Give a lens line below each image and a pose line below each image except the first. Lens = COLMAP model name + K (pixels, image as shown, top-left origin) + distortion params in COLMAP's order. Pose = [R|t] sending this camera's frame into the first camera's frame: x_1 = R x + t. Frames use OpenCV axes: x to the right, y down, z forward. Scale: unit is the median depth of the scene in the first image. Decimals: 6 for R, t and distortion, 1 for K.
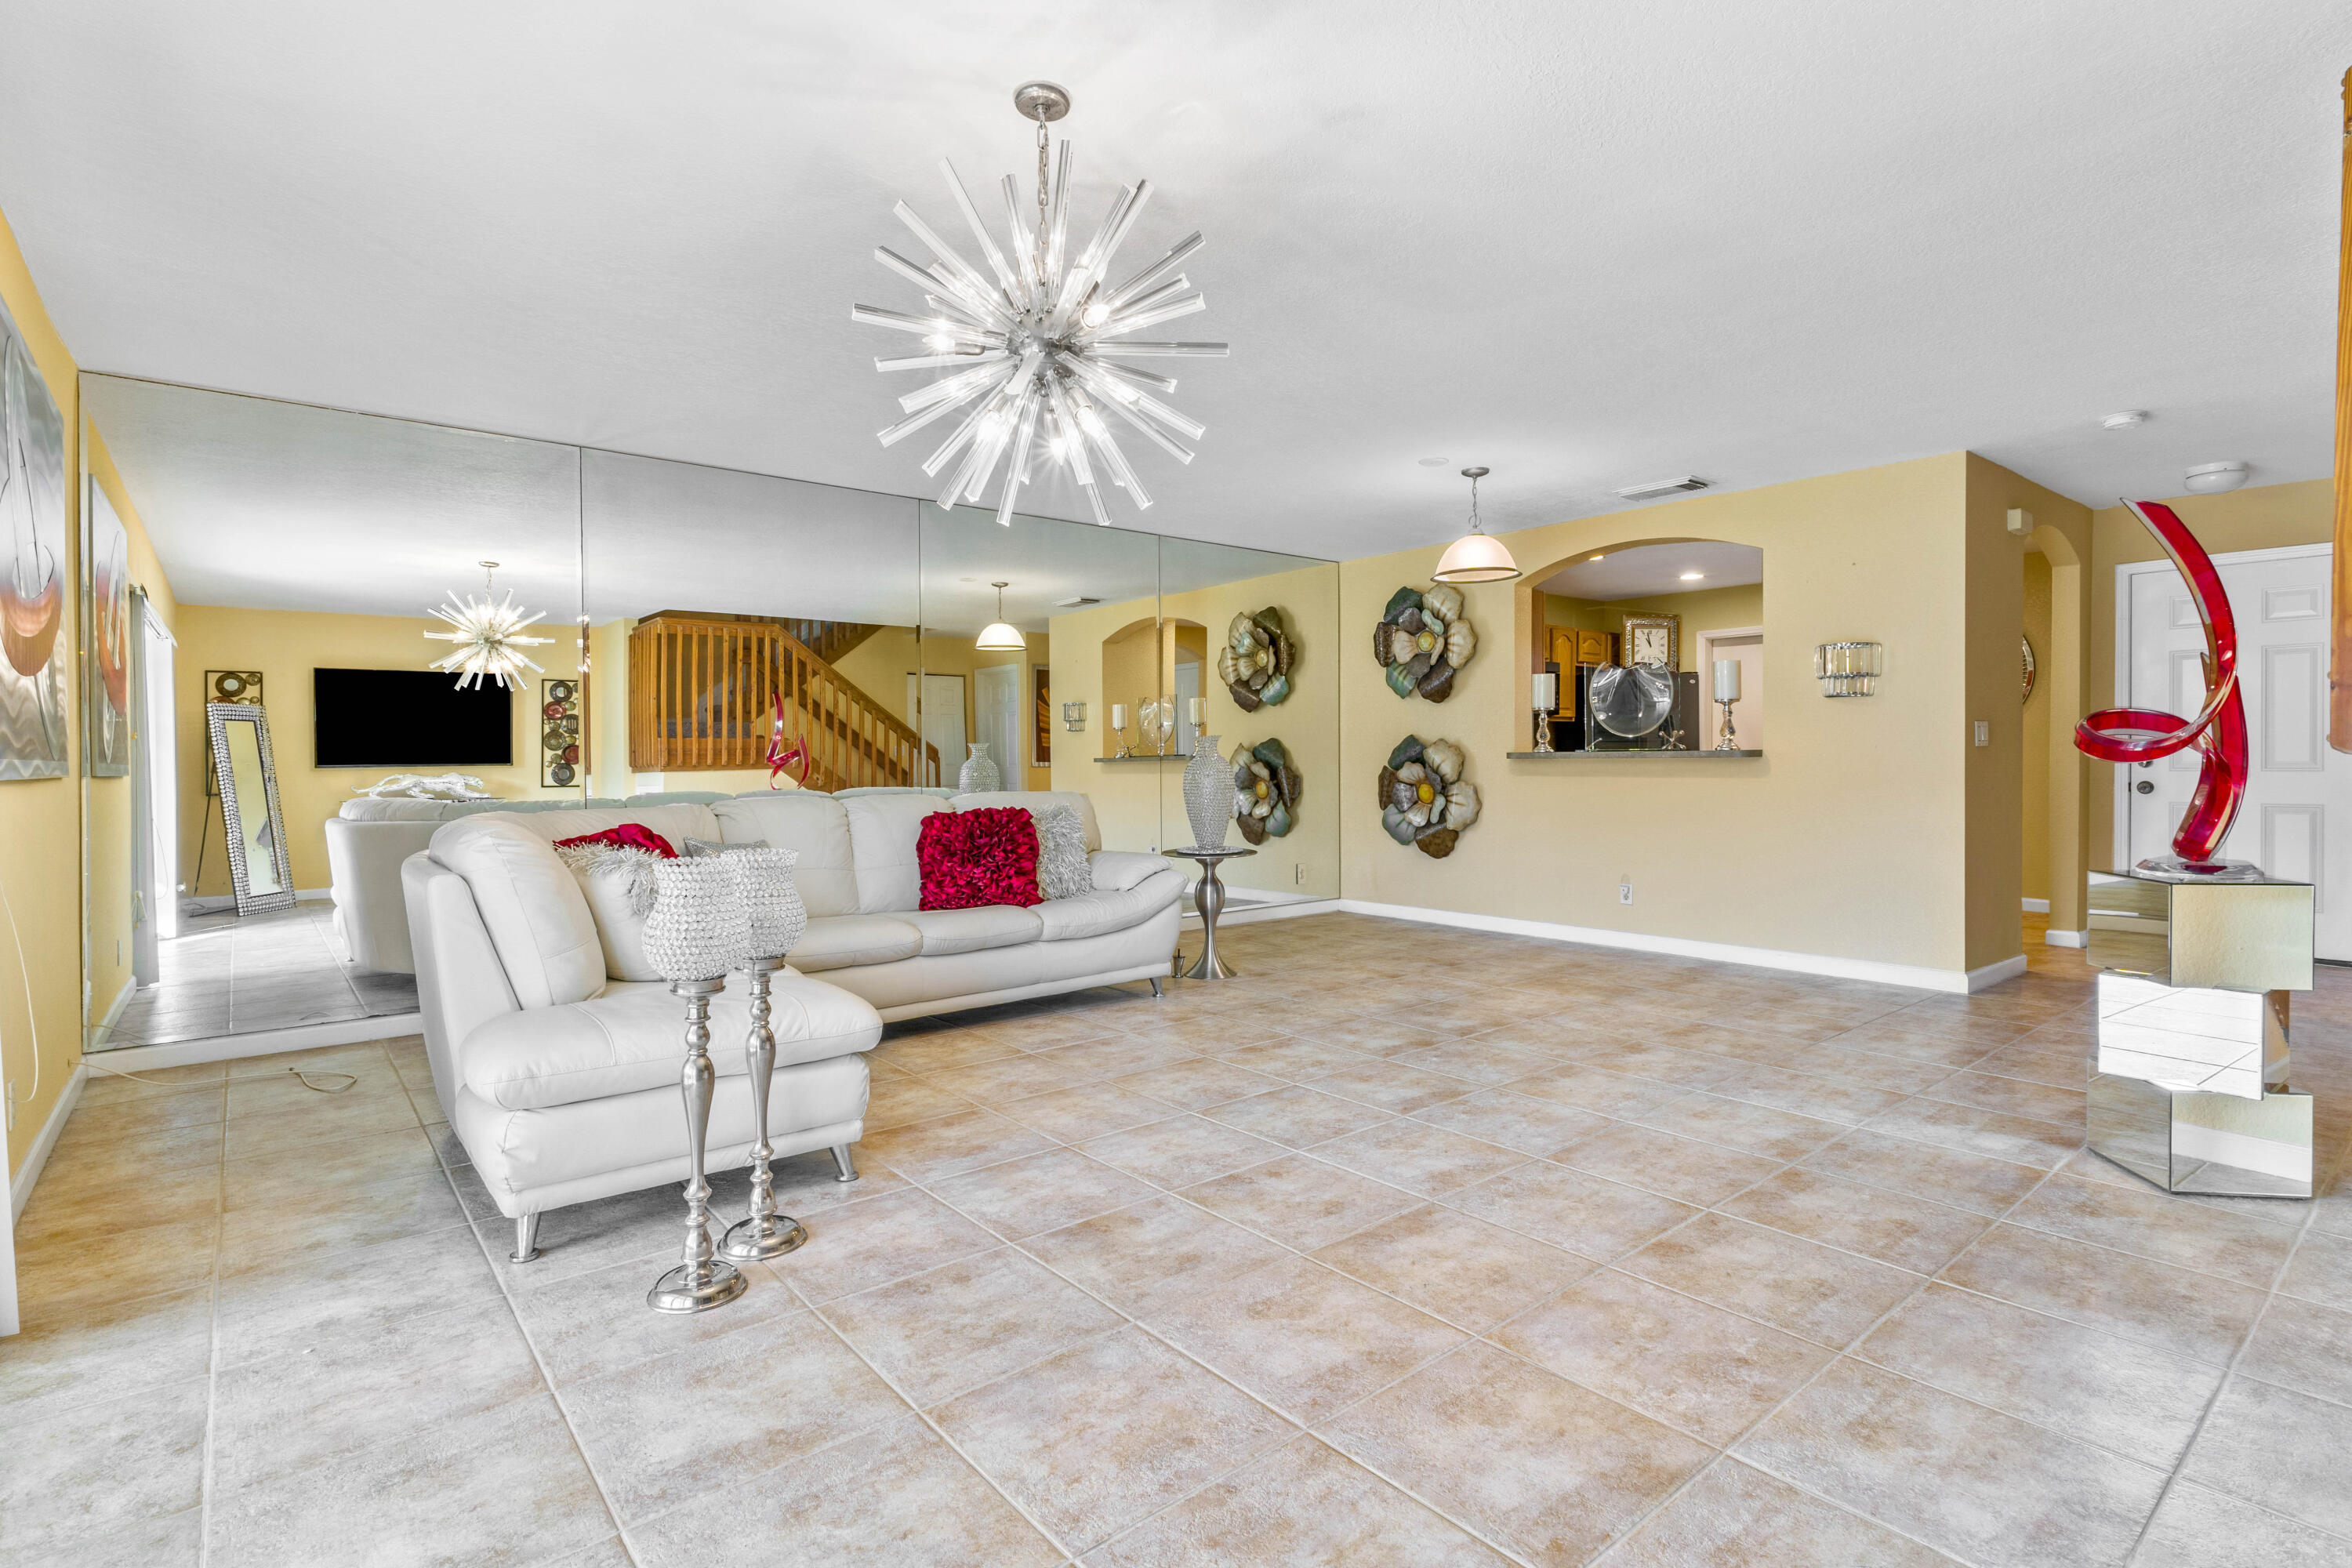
lens RADIAL K [[1137.2, 0, 1169.1], [0, 1137.2, 760.8], [0, 0, 1]] dist [0.003090, 0.000147]
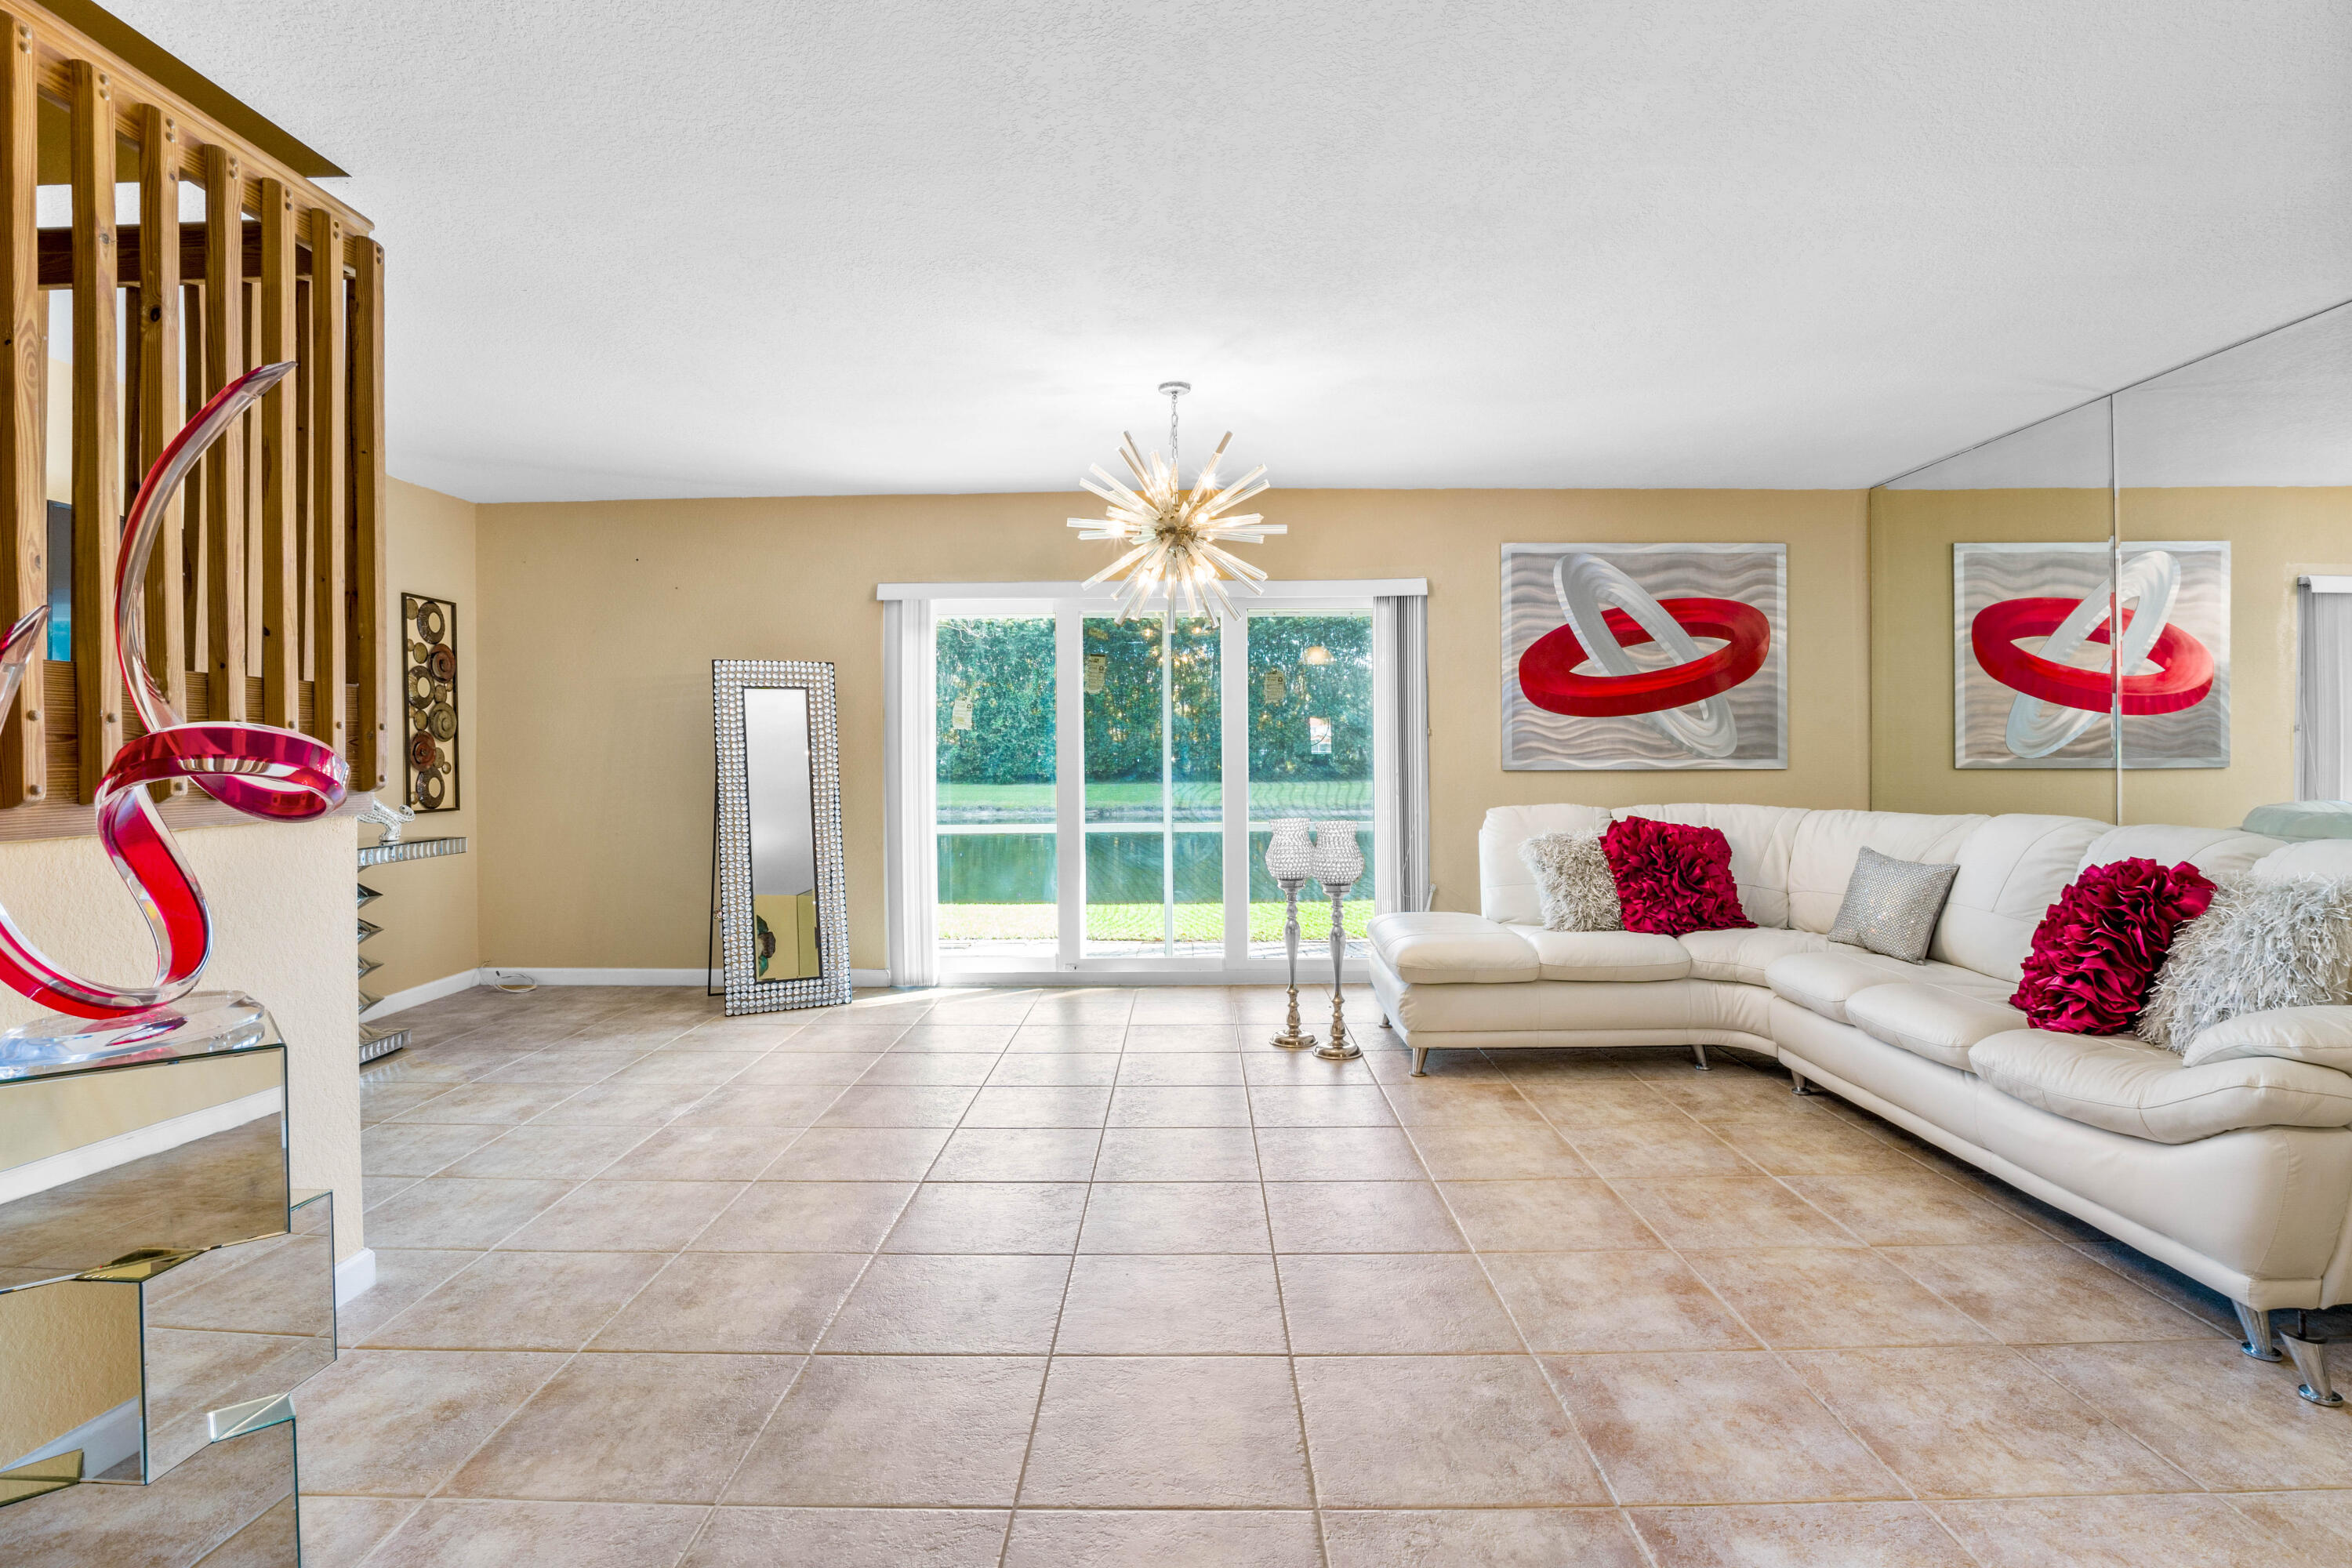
lens RADIAL K [[1159.6, 0, 1178.7], [0, 1159.6, 761.2], [0, 0, 1]] dist [-0.043293, 0.010191]
pose [[-0.638799, 0.018968, -0.769140, 0.777030], [0.009966, 0.999816, 0.016380, -0.028818], [0.769309, 0.002798, -0.638871, 1.346043]]
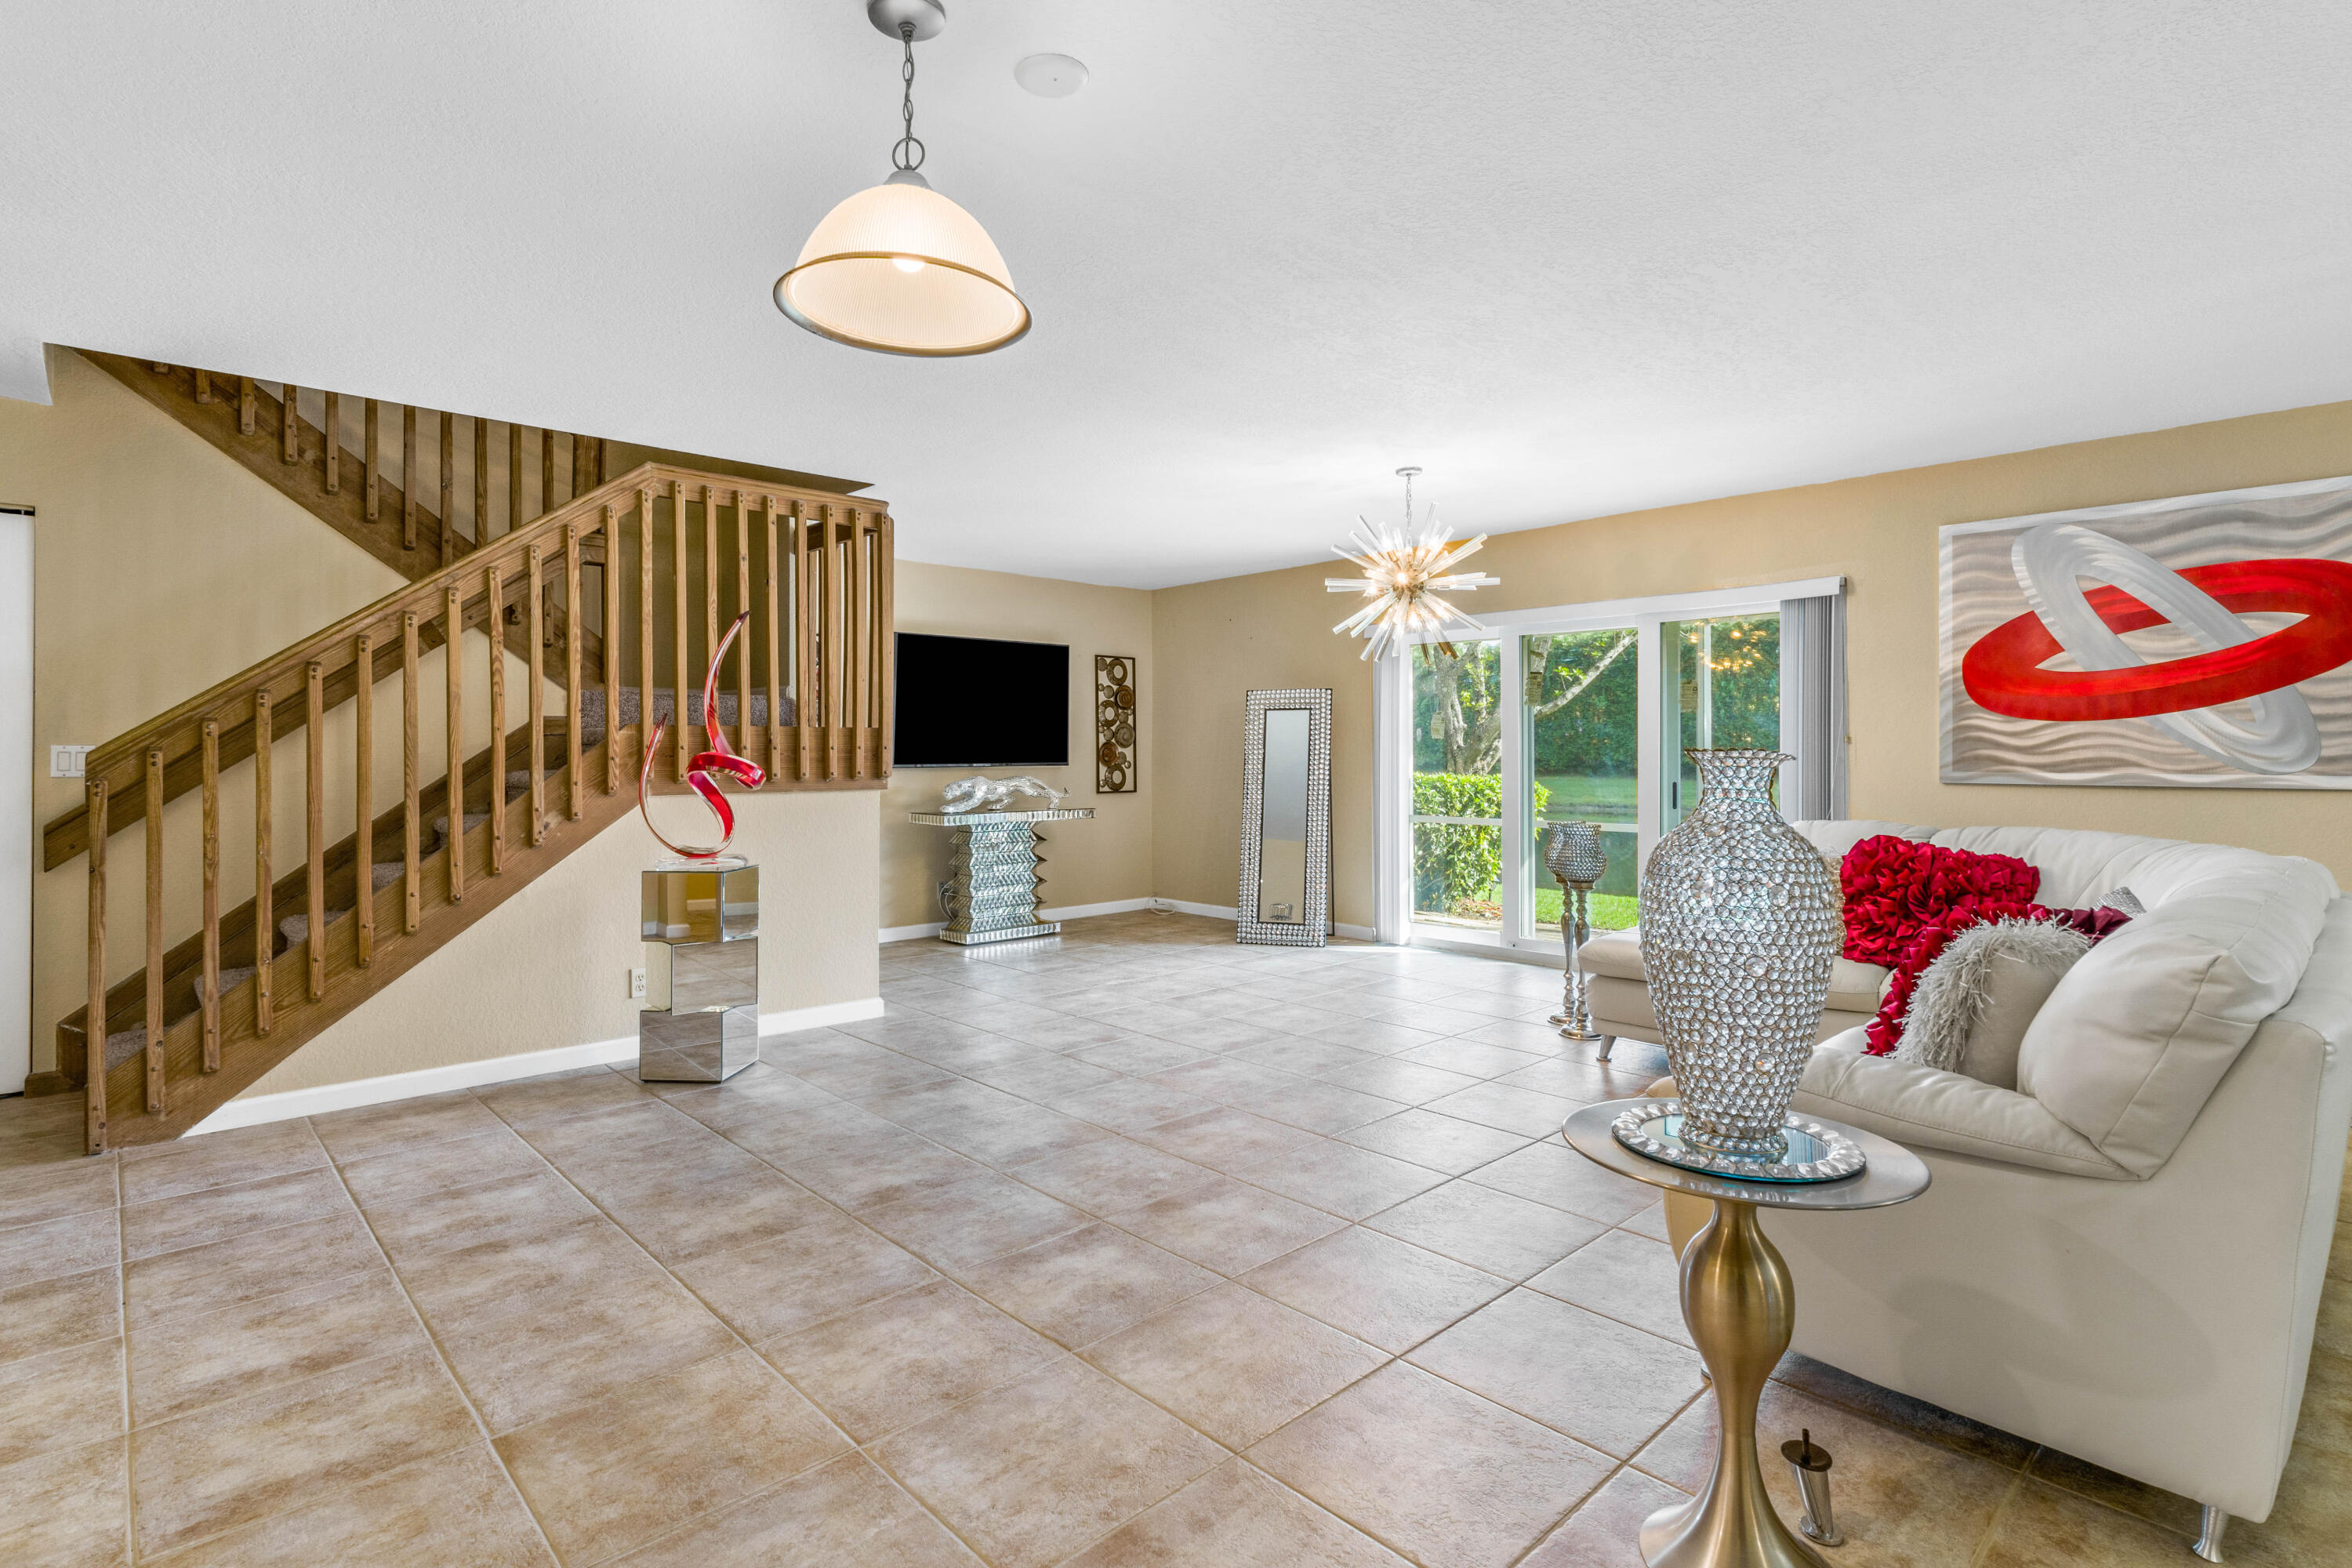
lens RADIAL K [[1137.2, 0, 1169.1], [0, 1137.2, 760.8], [0, 0, 1]] dist [0.003090, 0.000147]
pose [[-0.997531, 0.010858, -0.069388, 0.310834], [0.010148, 0.999893, 0.010580, -0.036715], [0.069495, 0.009850, -0.997534, 1.971338]]
